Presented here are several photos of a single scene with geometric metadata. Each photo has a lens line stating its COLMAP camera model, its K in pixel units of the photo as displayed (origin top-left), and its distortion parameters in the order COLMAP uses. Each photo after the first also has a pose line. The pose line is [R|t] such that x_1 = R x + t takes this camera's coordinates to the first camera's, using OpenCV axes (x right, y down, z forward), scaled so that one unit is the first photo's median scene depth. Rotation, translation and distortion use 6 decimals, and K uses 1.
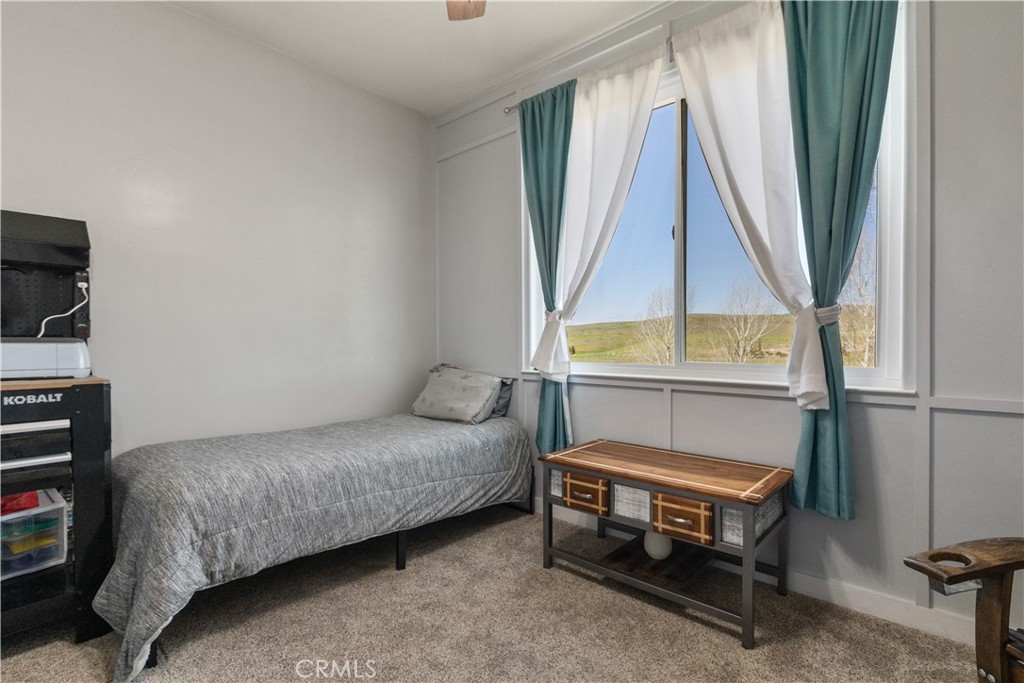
lens RADIAL K [[478.6, 0, 510.2], [0, 478.6, 341.7], [0, 0, 1]] dist [0.000253, 0.000390]
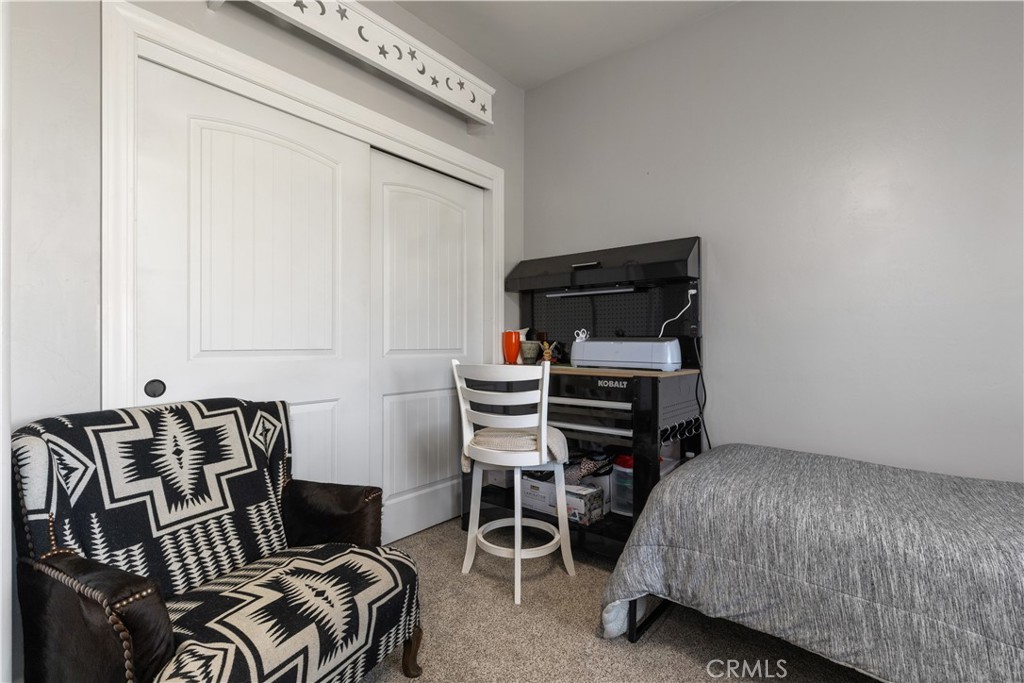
lens RADIAL K [[478.6, 0, 510.8], [0, 478.6, 342.7], [0, 0, 1]] dist [0.000253, 0.000390]
pose [[0.063567, 0.000784, -0.997977, 0.267009], [-0.004946, 0.999988, 0.000470, 0.006467], [0.997965, 0.004906, 0.063570, 0.568367]]
